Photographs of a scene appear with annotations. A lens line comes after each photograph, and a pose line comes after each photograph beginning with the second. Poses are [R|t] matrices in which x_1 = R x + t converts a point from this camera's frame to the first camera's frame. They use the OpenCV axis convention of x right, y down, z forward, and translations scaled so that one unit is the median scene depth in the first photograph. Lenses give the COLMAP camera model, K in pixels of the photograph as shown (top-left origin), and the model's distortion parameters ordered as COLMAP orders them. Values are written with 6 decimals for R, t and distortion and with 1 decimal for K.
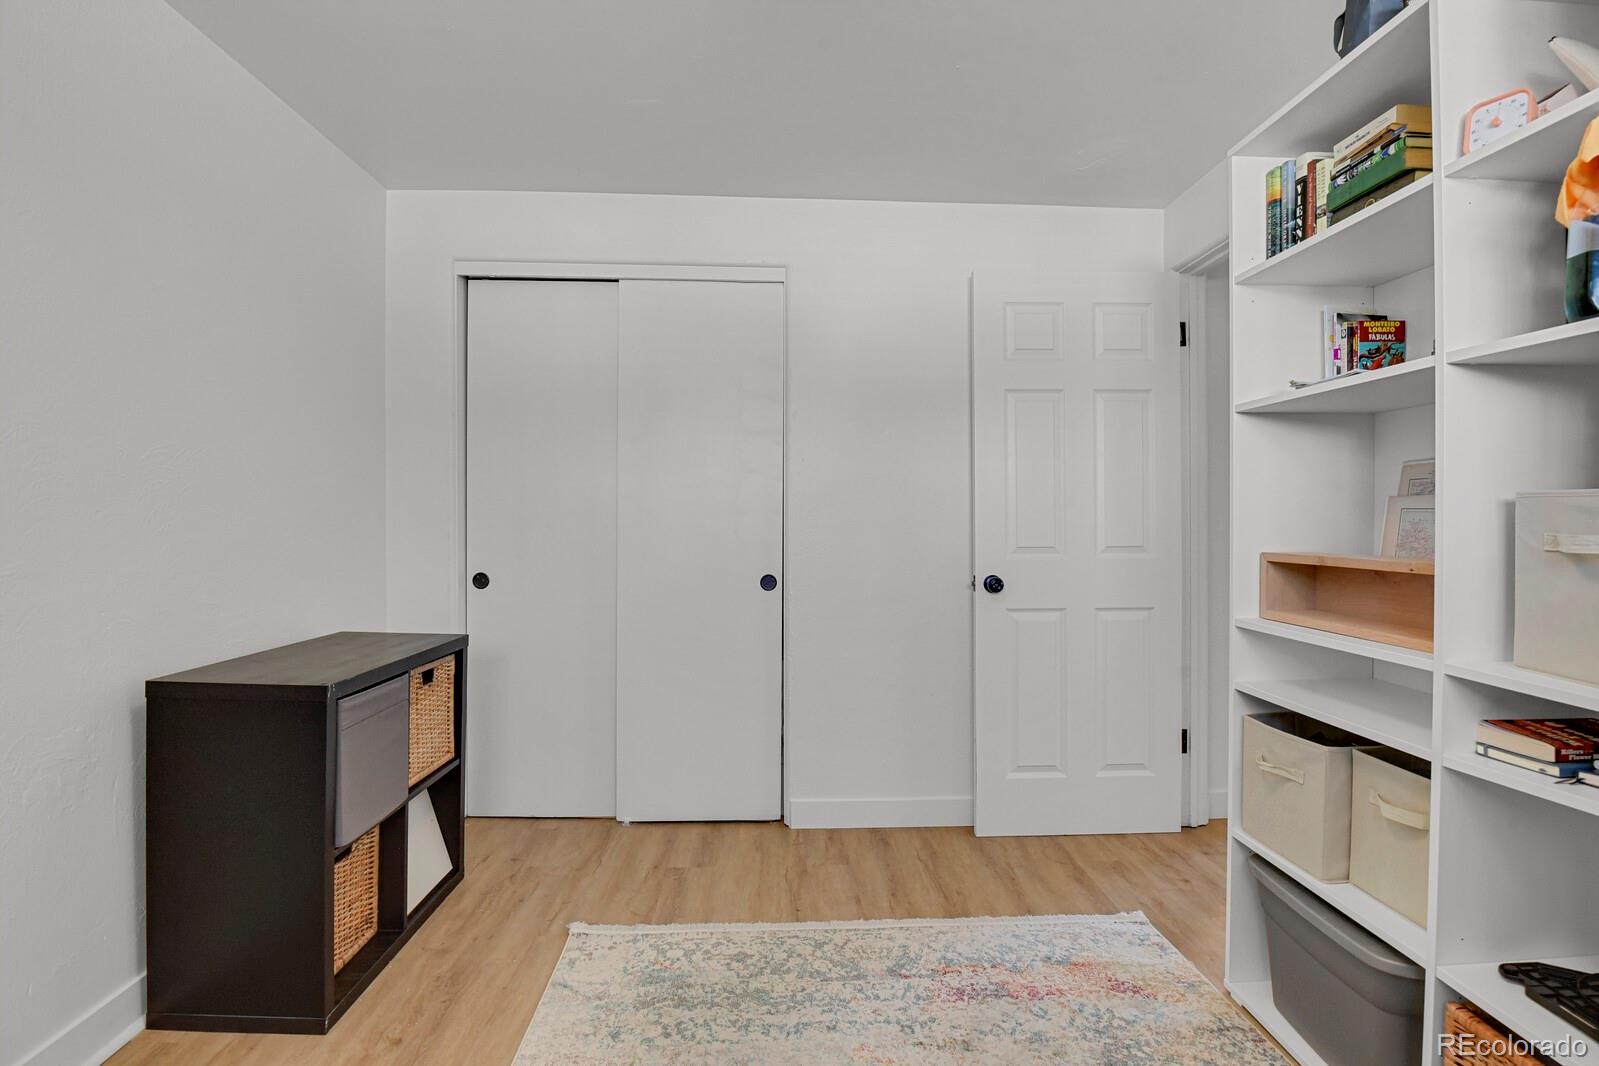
lens RADIAL K [[783.4, 0, 799.0], [0, 783.4, 524.2], [0, 0, 1]] dist [-0.023077, -0.004492]
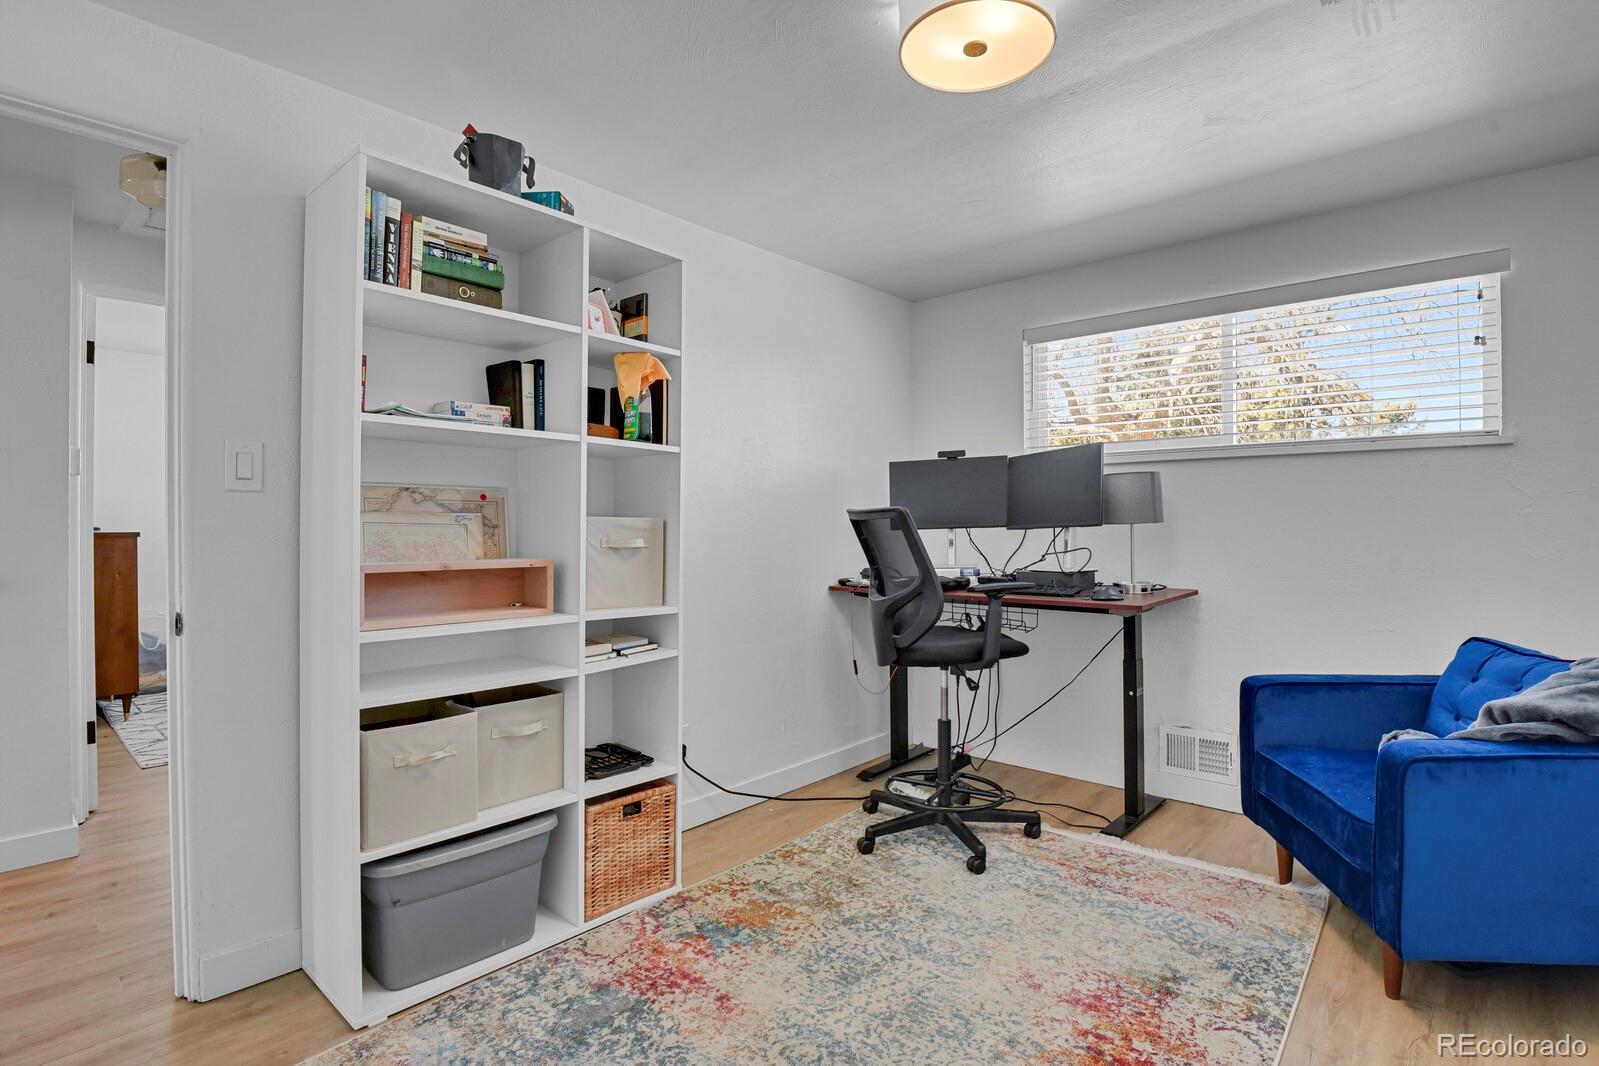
lens RADIAL K [[783.4, 0, 810.7], [0, 783.4, 529.8], [0, 0, 1]] dist [-0.023077, -0.004492]
pose [[-0.731075, 0.001150, 0.682296, -0.540062], [0.005491, 0.999976, 0.004199, -0.010461], [-0.682275, 0.006816, -0.731064, 1.432219]]
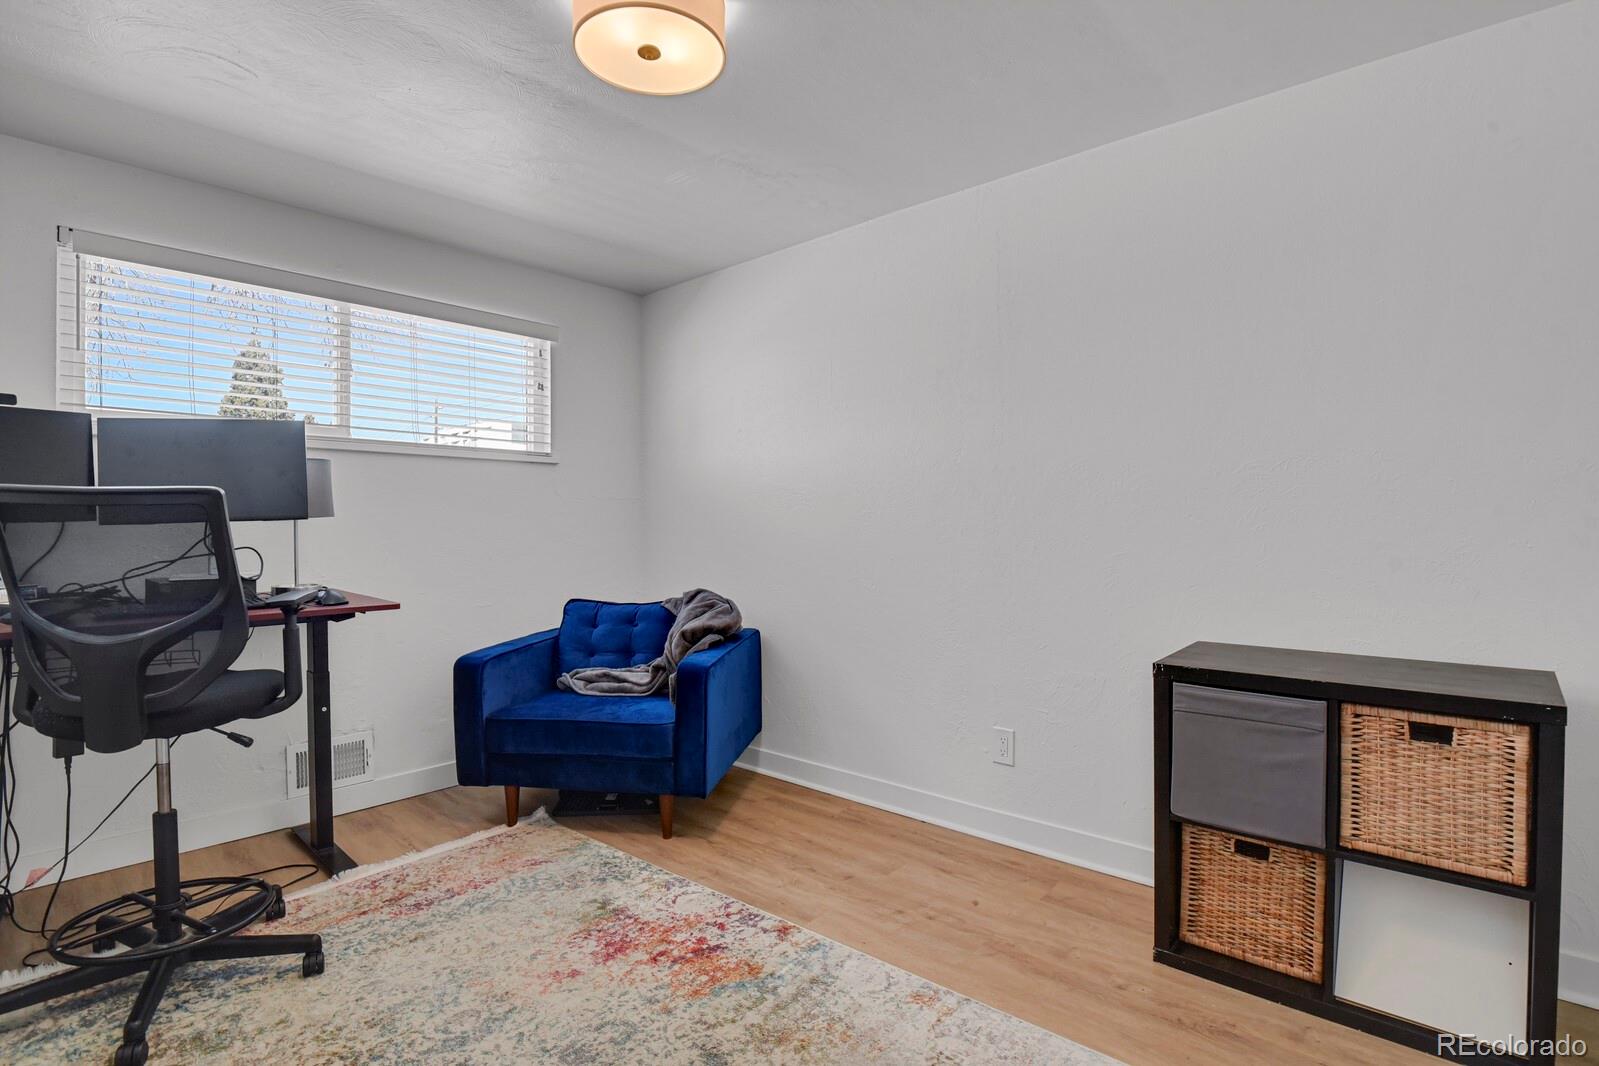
lens RADIAL K [[783.4, 0, 808.3], [0, 783.4, 531.2], [0, 0, 1]] dist [-0.023077, -0.004492]
pose [[-0.687860, 0.011835, -0.725746, 0.589649], [0.001888, 0.999893, 0.014517, -0.006130], [0.725841, 0.008616, -0.687809, 1.417490]]
